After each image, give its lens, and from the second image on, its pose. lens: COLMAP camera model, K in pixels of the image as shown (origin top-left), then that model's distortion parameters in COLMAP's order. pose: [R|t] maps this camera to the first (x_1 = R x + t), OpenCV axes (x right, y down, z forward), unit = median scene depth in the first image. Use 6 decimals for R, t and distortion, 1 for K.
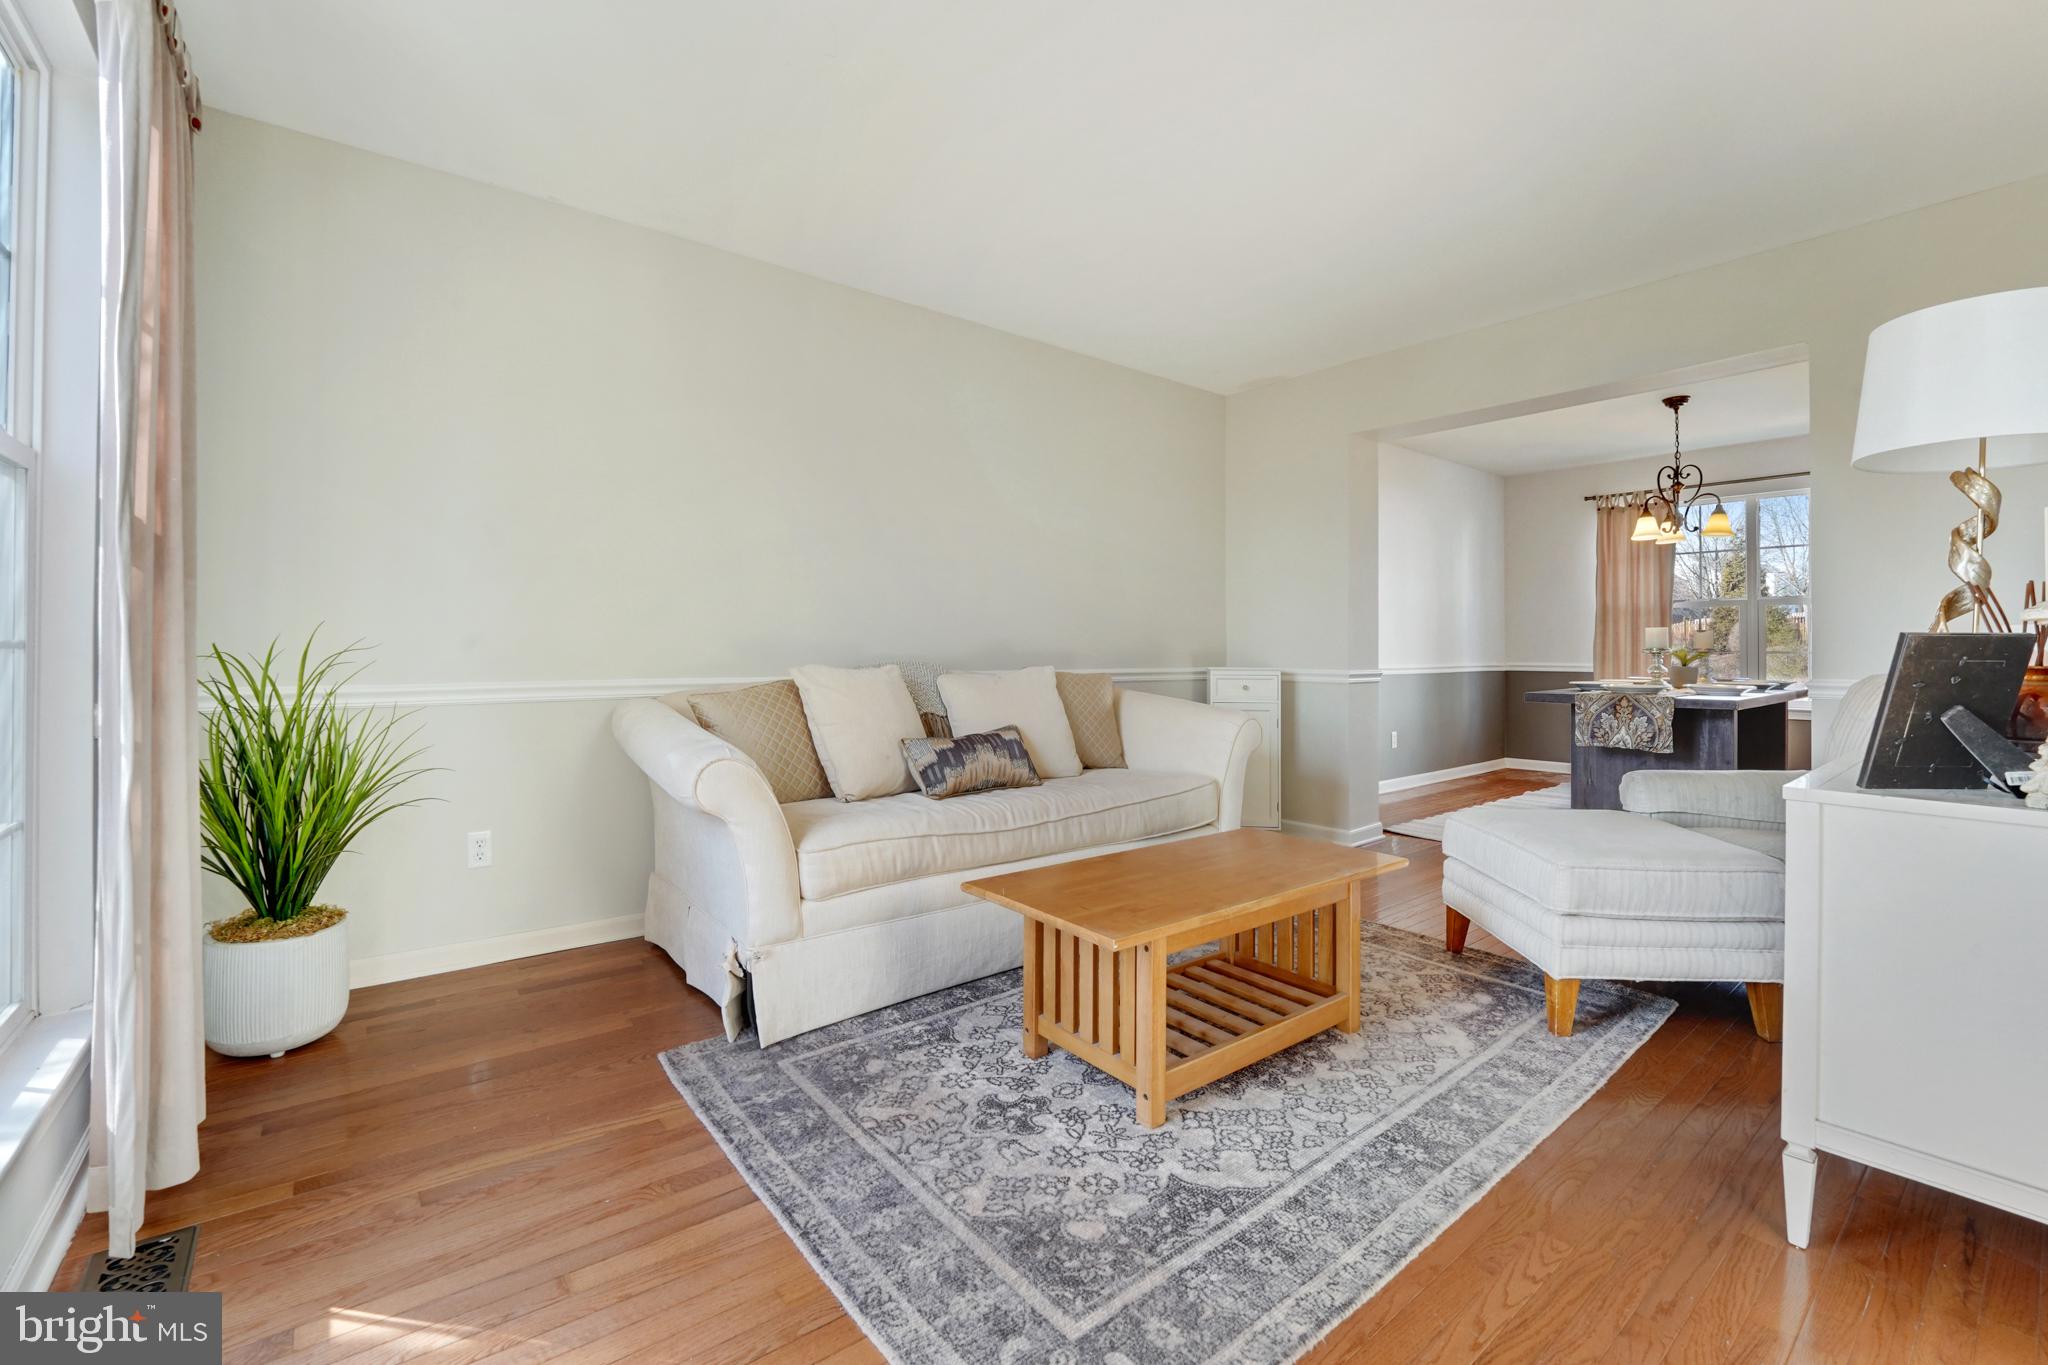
lens RADIAL K [[841.7, 0, 983.8], [0, 841.7, 644.8], [0, 0, 1]] dist [-0.012523, 0.000038]
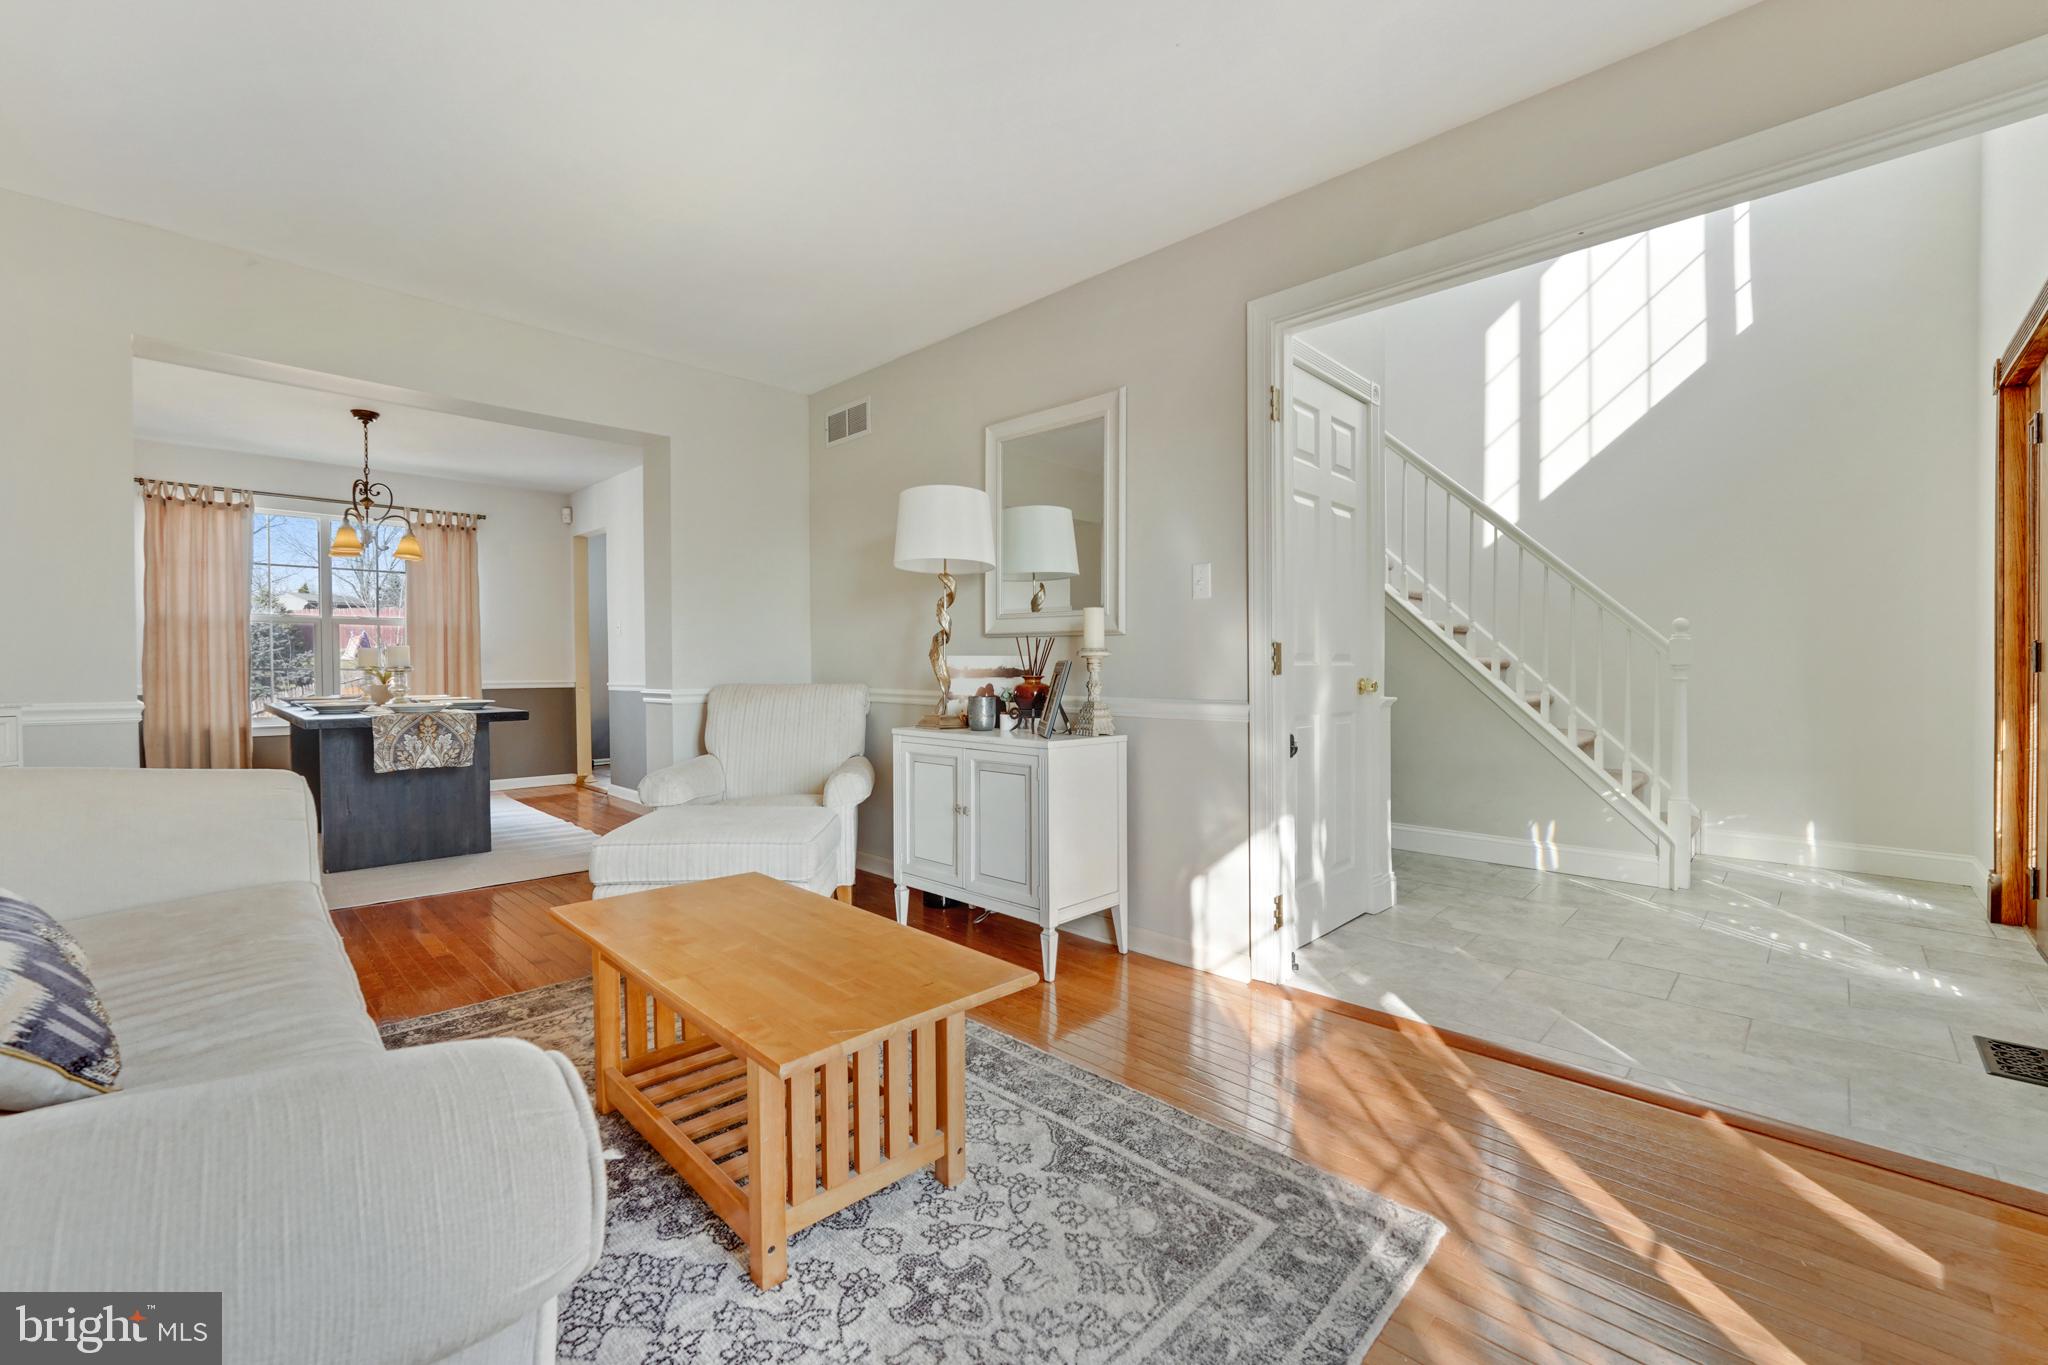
lens RADIAL K [[841.7, 0, 1021.8], [0, 841.7, 675.9], [0, 0, 1]] dist [-0.012523, 0.000038]
pose [[-0.133872, -0.011602, 0.990931, -0.700187], [-0.004480, 0.999928, 0.011102, 0.001898], [-0.990988, -0.002954, -0.133915, 1.014058]]
